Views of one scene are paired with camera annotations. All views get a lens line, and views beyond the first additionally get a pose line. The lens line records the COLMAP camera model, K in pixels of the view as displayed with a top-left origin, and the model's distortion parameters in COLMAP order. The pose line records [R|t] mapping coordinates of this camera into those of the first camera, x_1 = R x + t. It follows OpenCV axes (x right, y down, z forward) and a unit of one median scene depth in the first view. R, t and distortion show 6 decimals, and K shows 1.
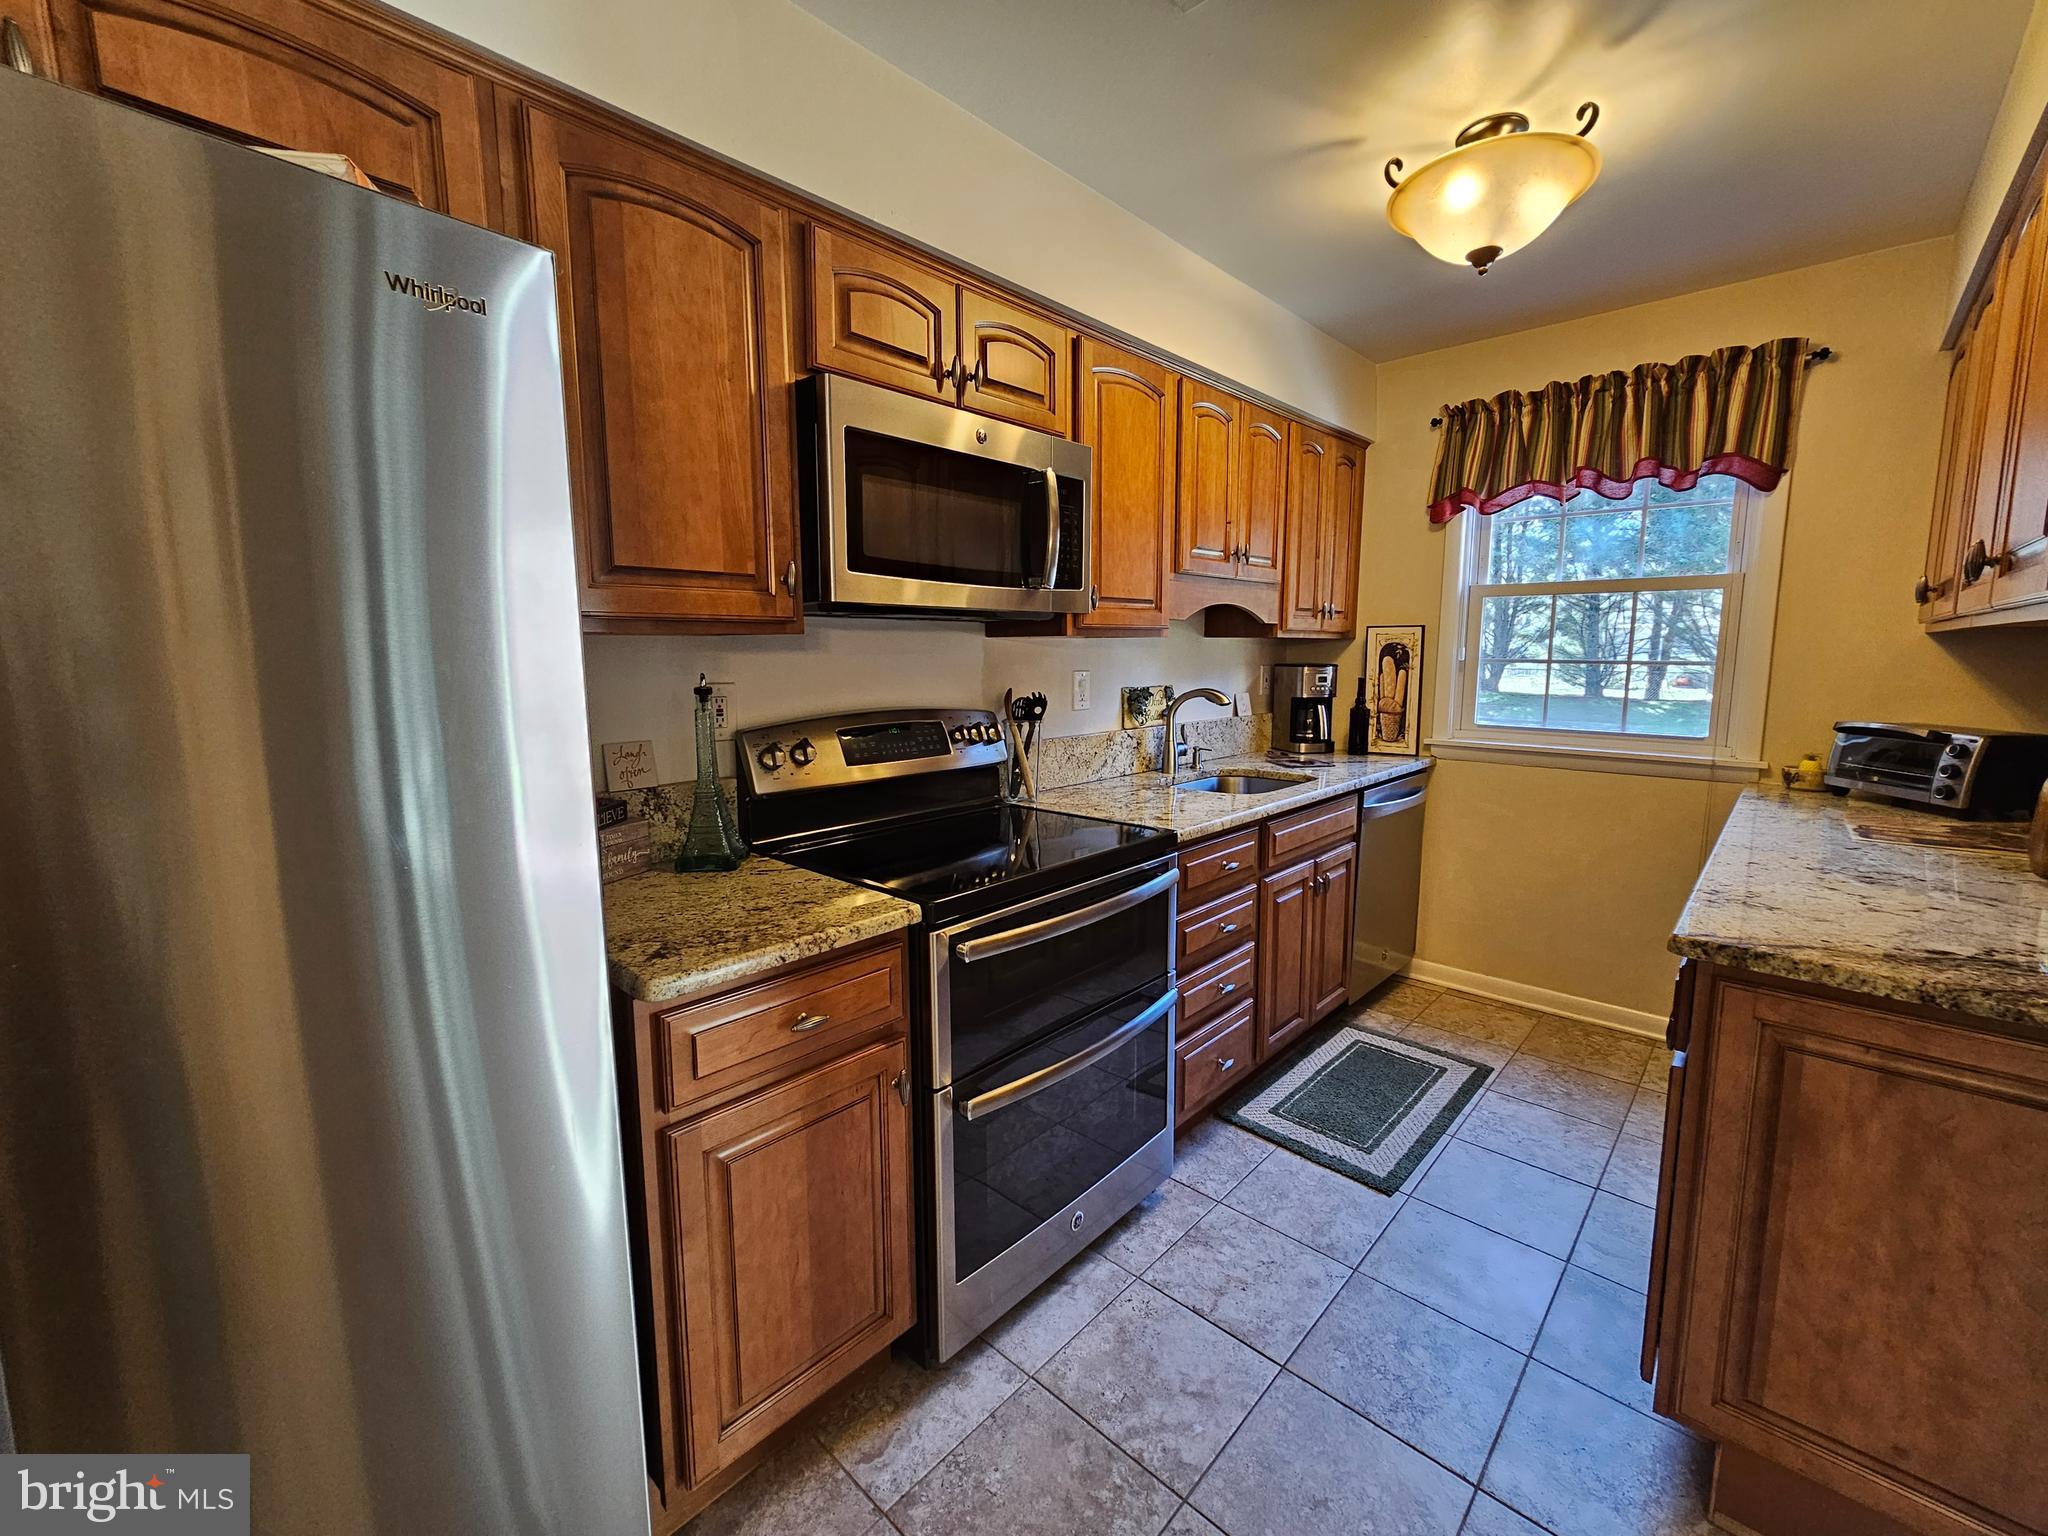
lens RADIAL K [[837.4, 0, 1038.5], [0, 837.4, 753.7], [0, 0, 1]] dist [-0.002662, 0.001295]
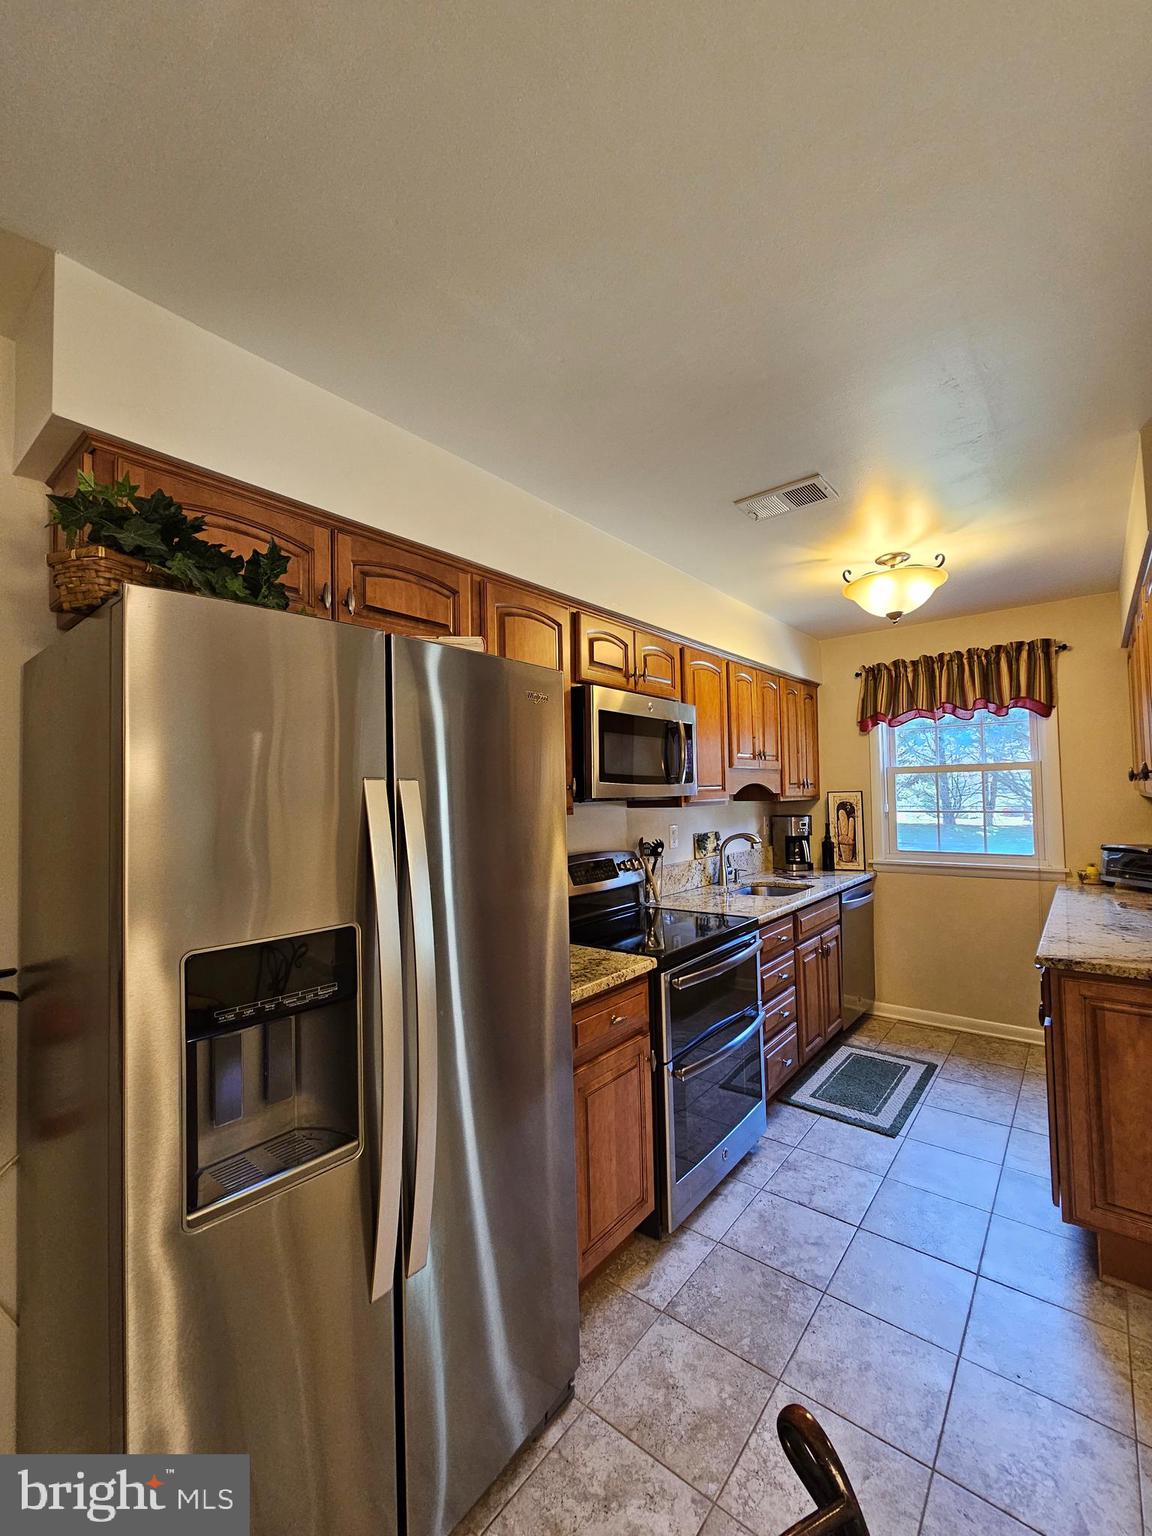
lens RADIAL K [[628.1, 0, 587.4], [0, 628.1, 771.6], [0, 0, 1]] dist [-0.002662, 0.001295]
pose [[0.997496, -0.017355, 0.068567, -0.285695], [0.028293, 0.986398, -0.161924, -0.007728], [-0.064824, 0.163459, 0.984418, -0.337532]]
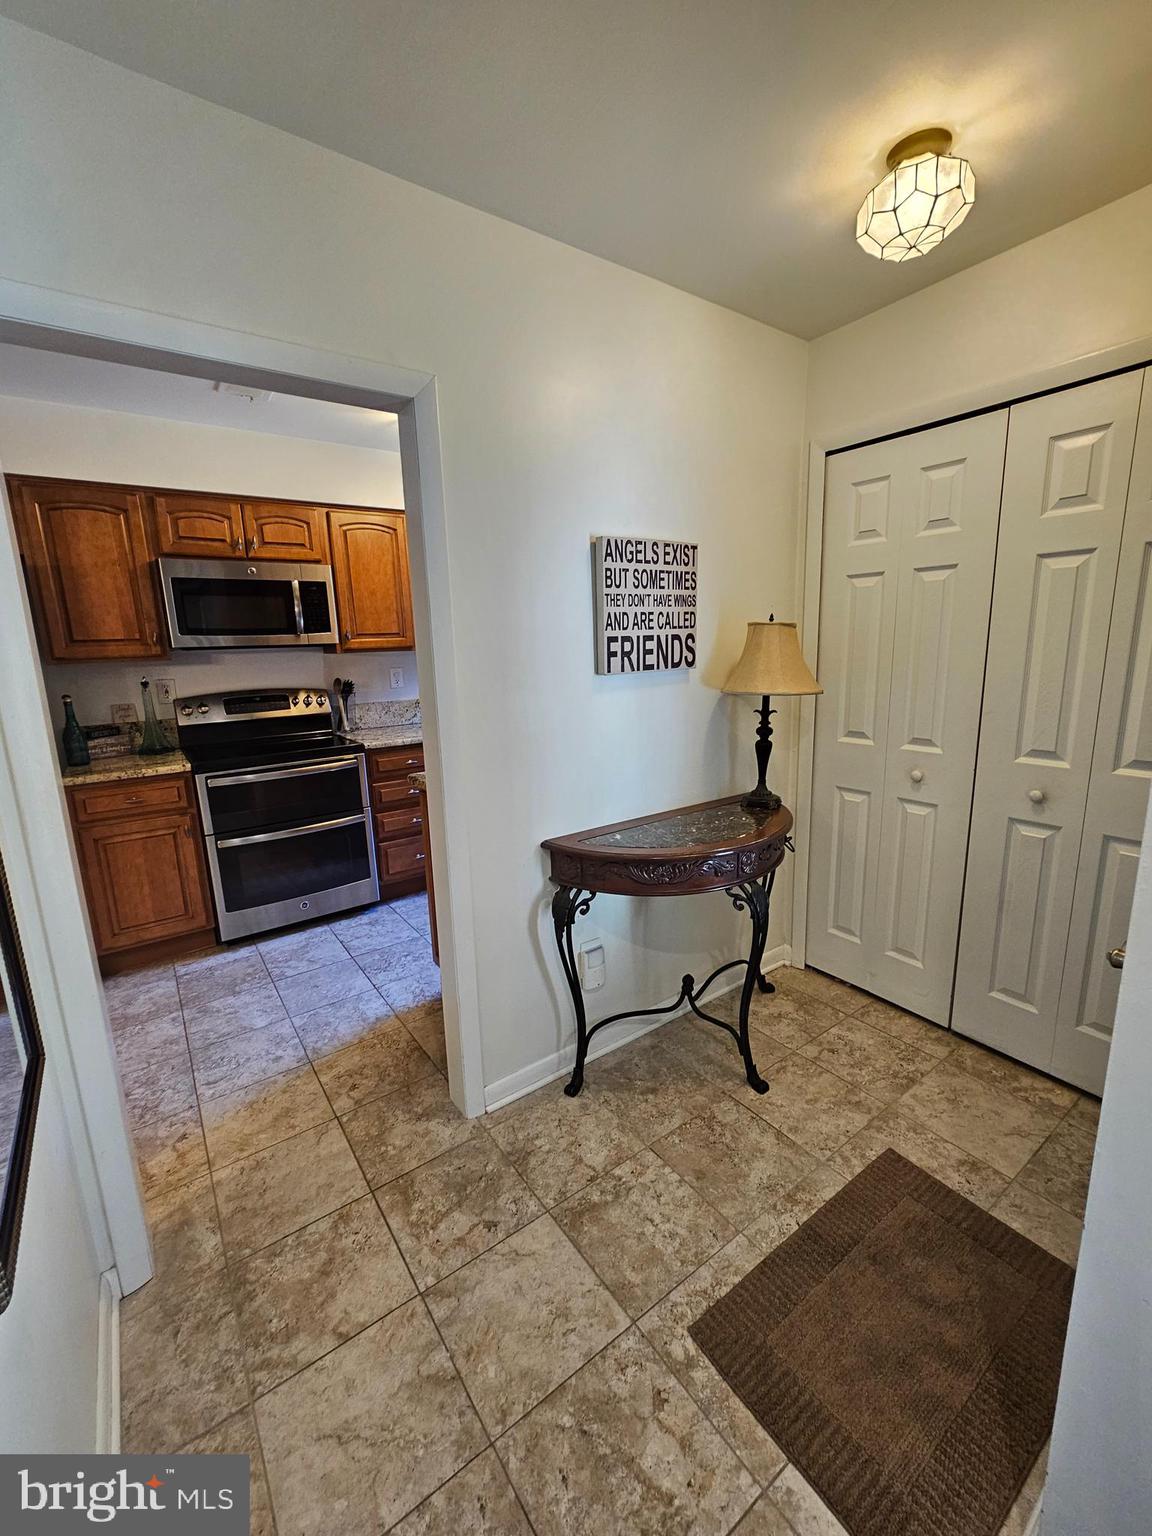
lens RADIAL K [[628.1, 0, 578.8], [0, 628.1, 768.6], [0, 0, 1]] dist [-0.002662, 0.001295]
pose [[0.981009, 0.013066, -0.193523, 1.071957], [0.002439, 0.996819, 0.079665, 0.028488], [0.193948, -0.078624, 0.977856, -0.523351]]
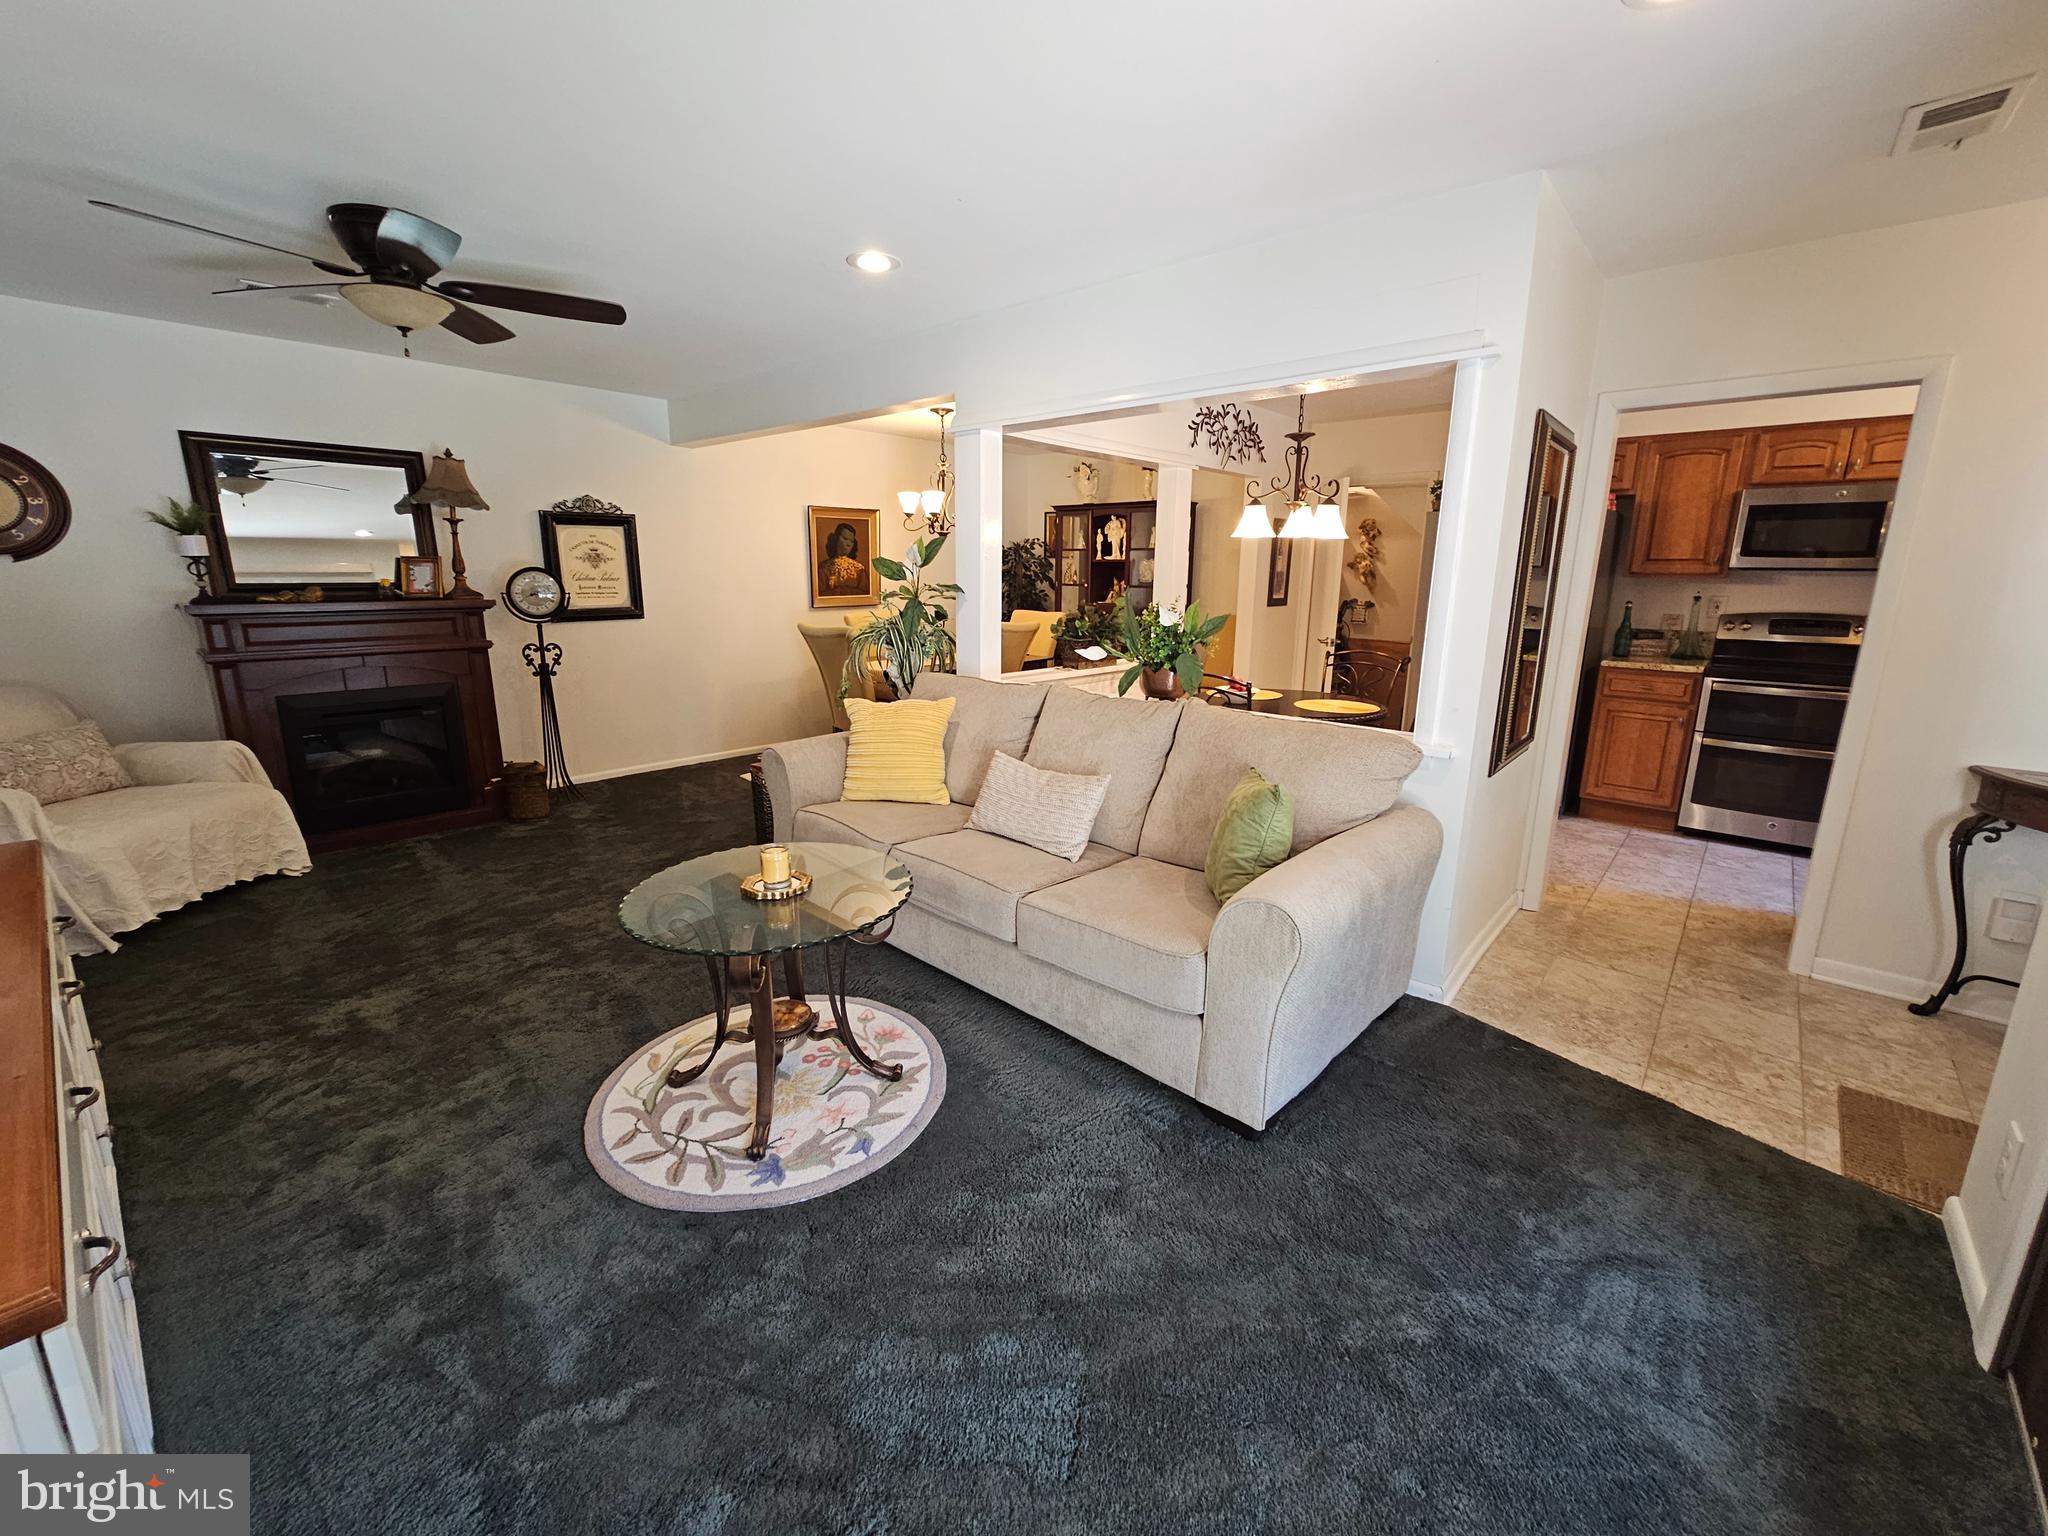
lens RADIAL K [[837.4, 0, 1033.7], [0, 837.4, 753.1], [0, 0, 1]] dist [-0.002662, 0.001295]
pose [[0.033382, 0.219473, -0.975047, 2.116040], [-0.138296, 0.967220, 0.212976, 0.125950], [0.989828, 0.127736, 0.062640, -1.189476]]
